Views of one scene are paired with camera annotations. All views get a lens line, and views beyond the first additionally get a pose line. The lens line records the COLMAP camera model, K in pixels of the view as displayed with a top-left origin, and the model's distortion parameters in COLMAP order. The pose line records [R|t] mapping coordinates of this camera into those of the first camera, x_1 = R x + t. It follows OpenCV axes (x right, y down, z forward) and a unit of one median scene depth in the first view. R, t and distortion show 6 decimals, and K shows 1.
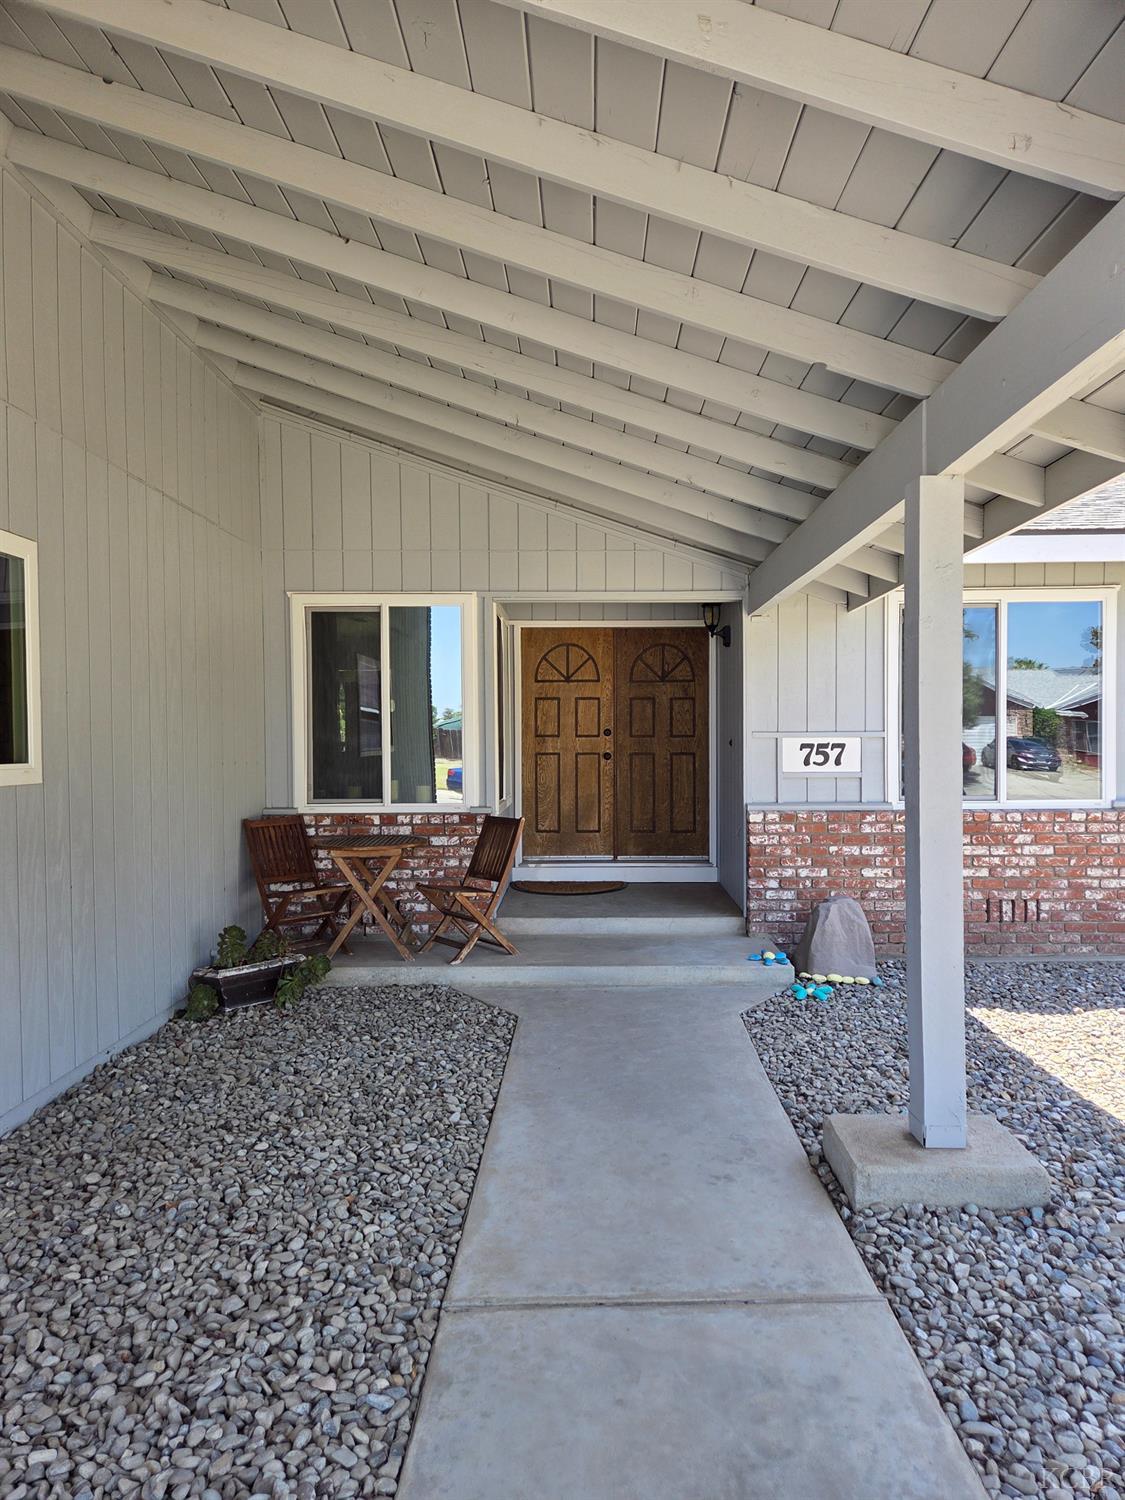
lens RADIAL K [[996.4, 0, 583.9], [0, 996.4, 748.4], [0, 0, 1]] dist [0.049999, -0.047285]
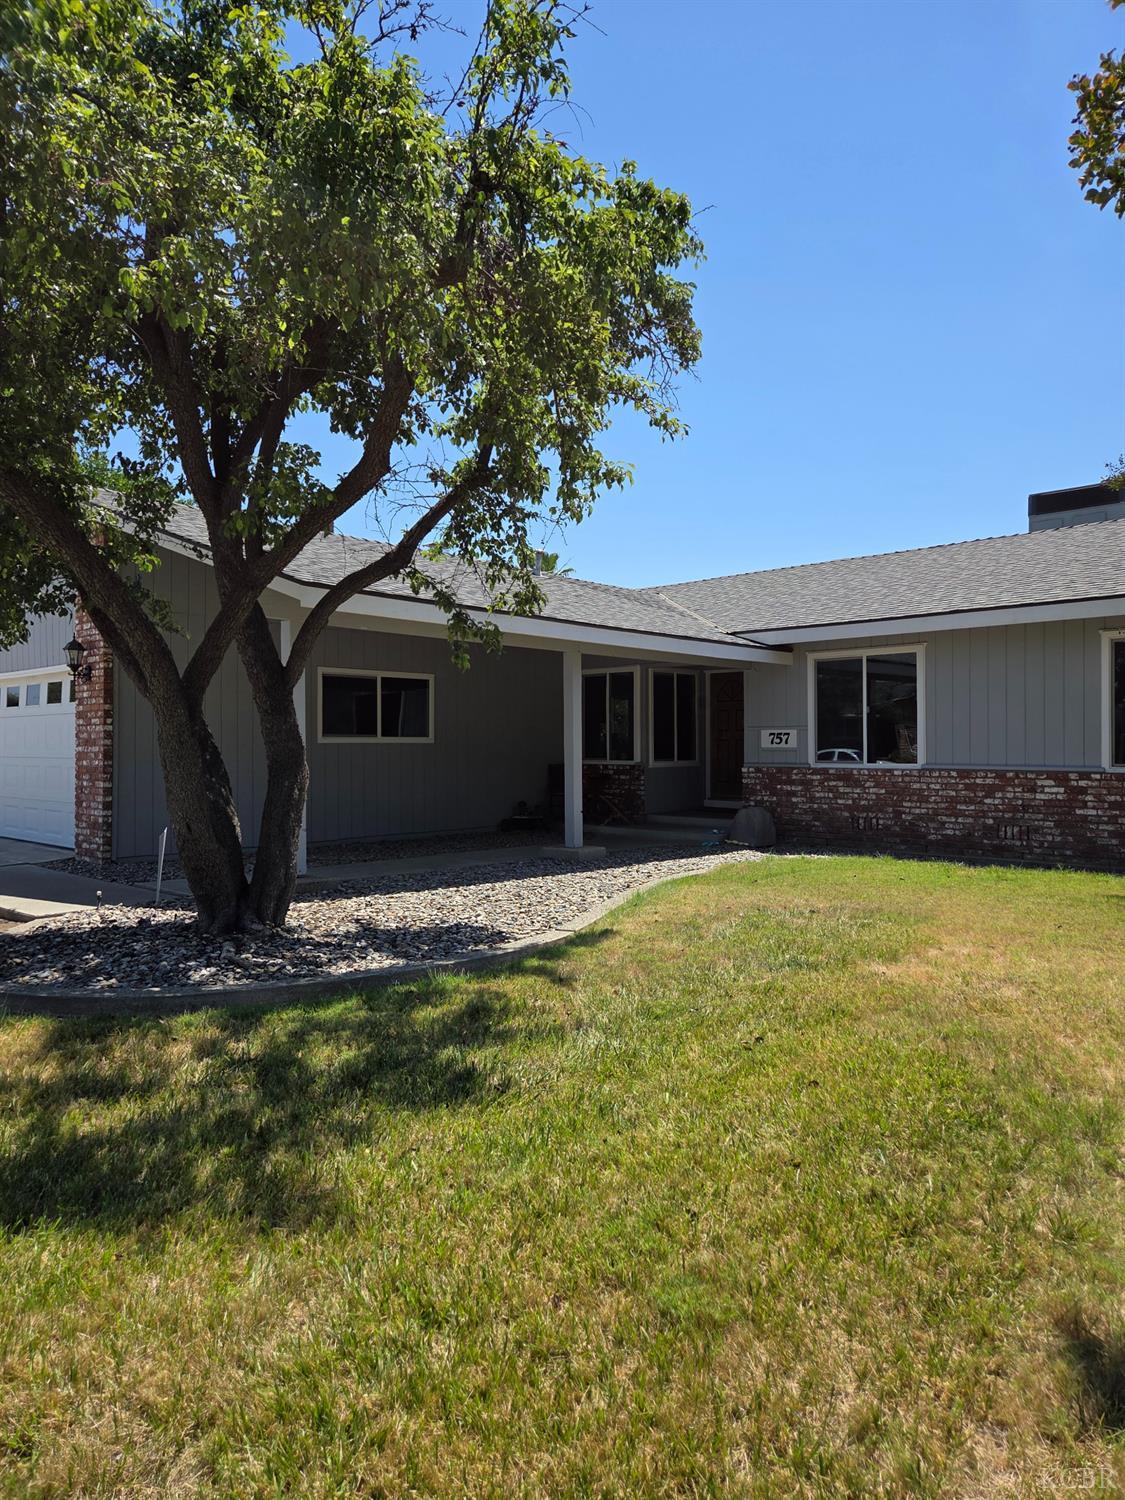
lens RADIAL K [[996.4, 0, 583.9], [0, 996.4, 748.4], [0, 0, 1]] dist [0.049999, -0.047285]
pose [[0.742747, 0.005503, -0.669550, 2.032605], [-0.009213, 0.999956, -0.002001, 0.052529], [0.669509, 0.007654, 0.742765, -1.128541]]
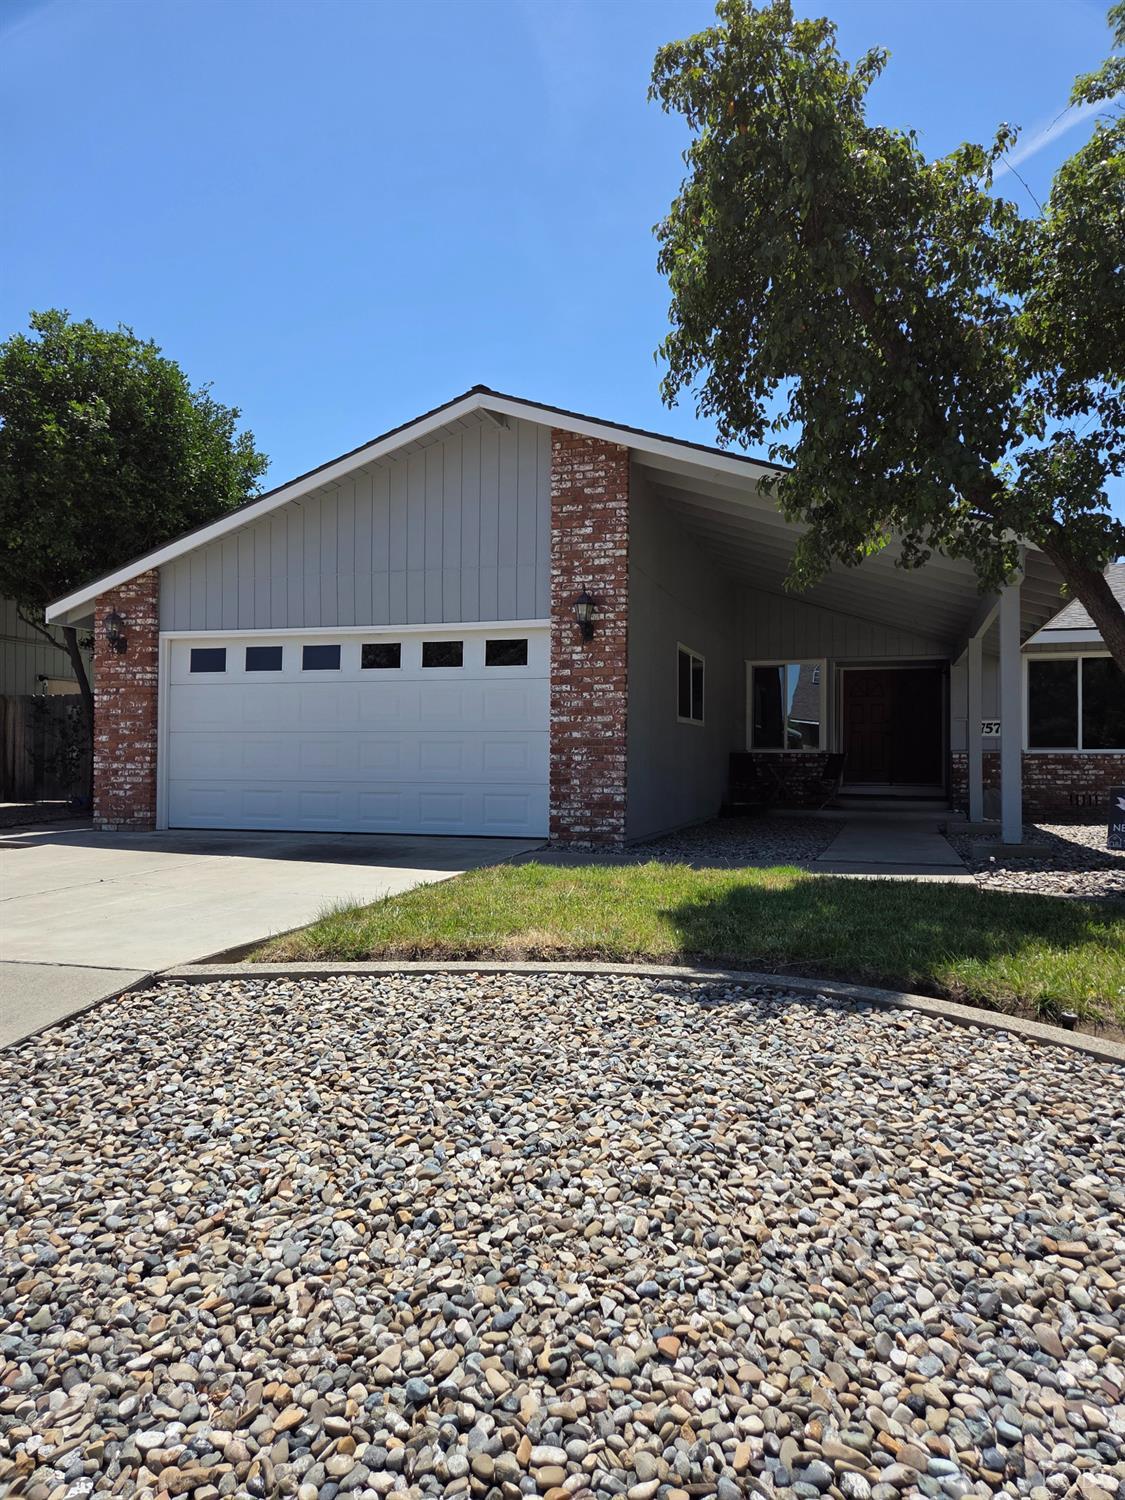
lens RADIAL K [[996.4, 0, 583.9], [0, 996.4, 748.4], [0, 0, 1]] dist [0.049999, -0.047285]
pose [[0.959468, 0.006359, -0.281746, 0.010619], [-0.012884, 0.999690, -0.021313, 0.174985], [0.281523, 0.024079, 0.959252, -2.185176]]
